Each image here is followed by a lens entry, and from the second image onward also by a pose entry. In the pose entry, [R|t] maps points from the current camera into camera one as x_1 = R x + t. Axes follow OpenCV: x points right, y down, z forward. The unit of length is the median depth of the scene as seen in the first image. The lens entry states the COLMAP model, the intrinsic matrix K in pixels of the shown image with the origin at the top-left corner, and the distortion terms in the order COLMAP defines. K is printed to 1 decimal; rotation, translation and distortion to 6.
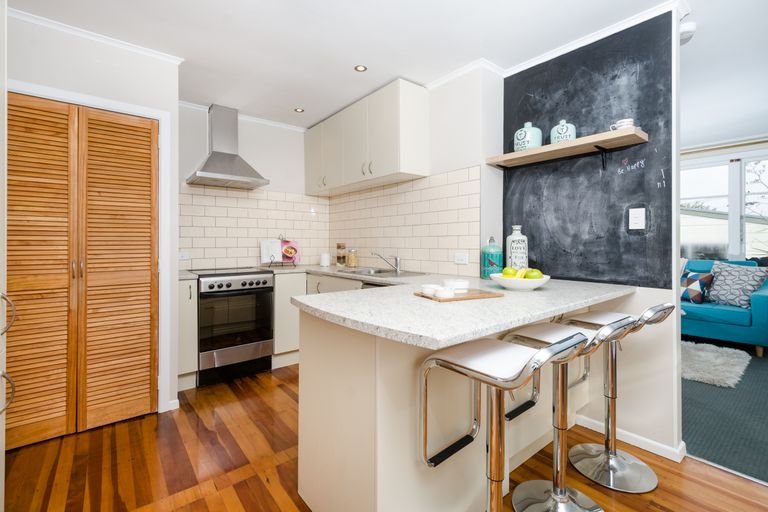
lens RADIAL K [[339.9, 0, 395.9], [0, 339.9, 243.7], [0, 0, 1]] dist [-0.002582, -0.000276]
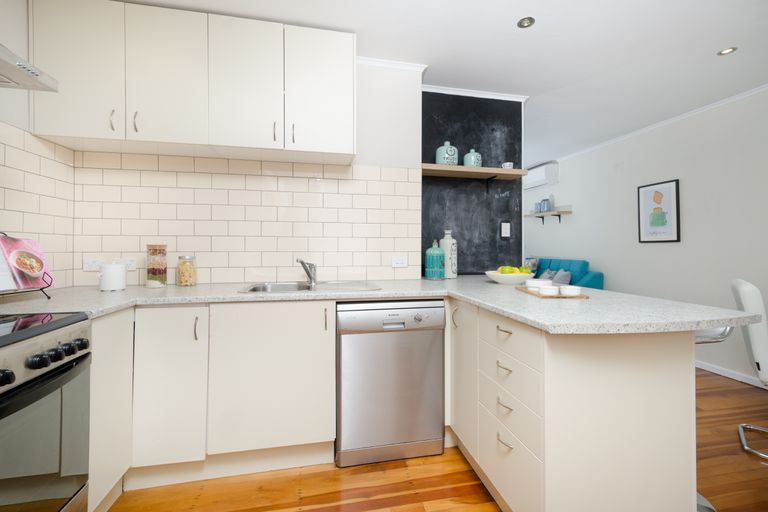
lens RADIAL K [[339.9, 0, 385.3], [0, 339.9, 250.1], [0, 0, 1]] dist [-0.002582, -0.000276]
pose [[0.472421, -0.002881, 0.881368, -0.806463], [0.002144, 0.999995, 0.002119, 0.011701], [-0.881370, 0.000889, 0.472425, 0.703146]]
